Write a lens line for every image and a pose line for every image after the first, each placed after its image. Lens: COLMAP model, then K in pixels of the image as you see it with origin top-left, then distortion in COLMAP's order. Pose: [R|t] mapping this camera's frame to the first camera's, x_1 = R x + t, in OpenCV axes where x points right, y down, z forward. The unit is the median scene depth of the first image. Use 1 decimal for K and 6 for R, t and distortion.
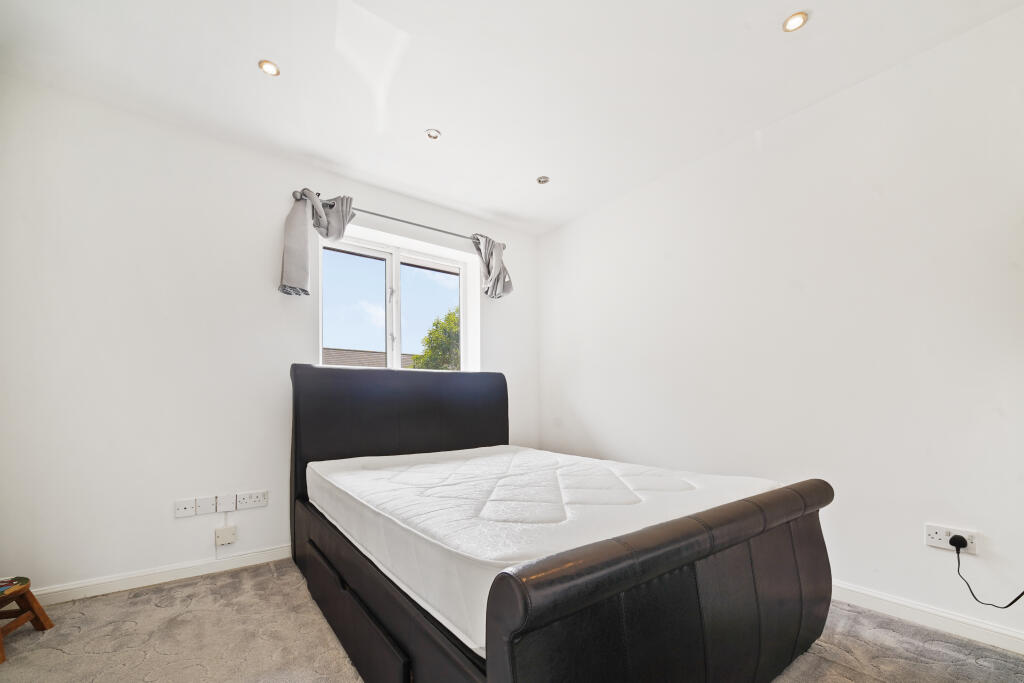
lens RADIAL K [[425.9, 0, 512.9], [0, 425.9, 399.5], [0, 0, 1]] dist [-0.017966, 0.000042]
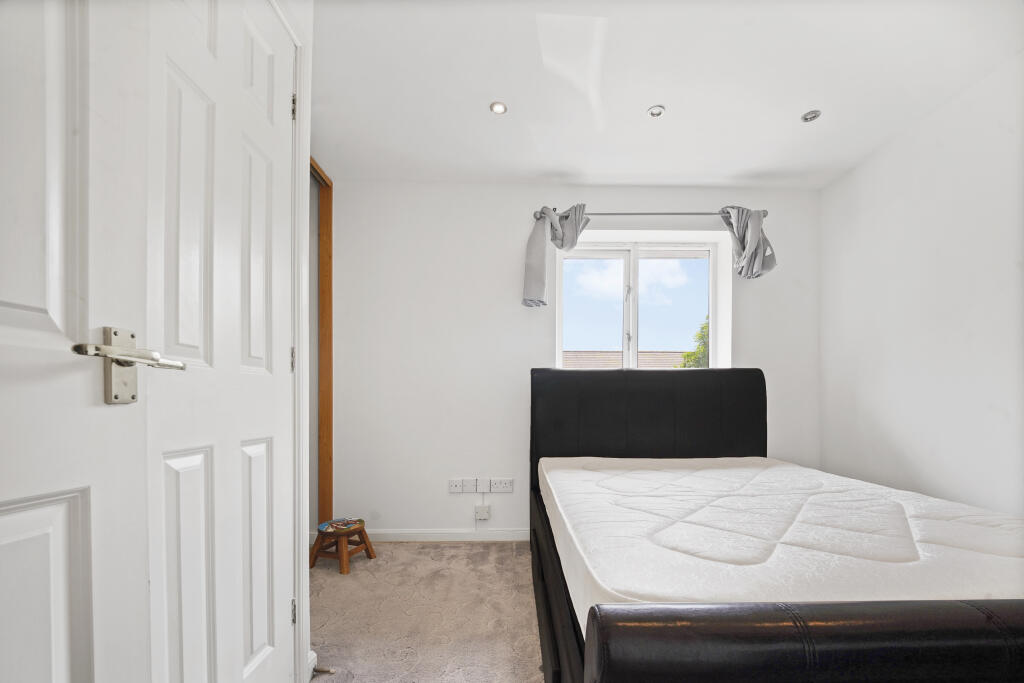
lens RADIAL K [[427.7, 0, 512.4], [0, 427.7, 401.5], [0, 0, 1]] dist [0.026490, -0.037060]
pose [[0.799552, 0.005861, -0.600569, 0.122988], [0.000109, 0.999951, 0.009903, -0.008773], [0.600597, -0.007984, 0.799512, 0.064687]]
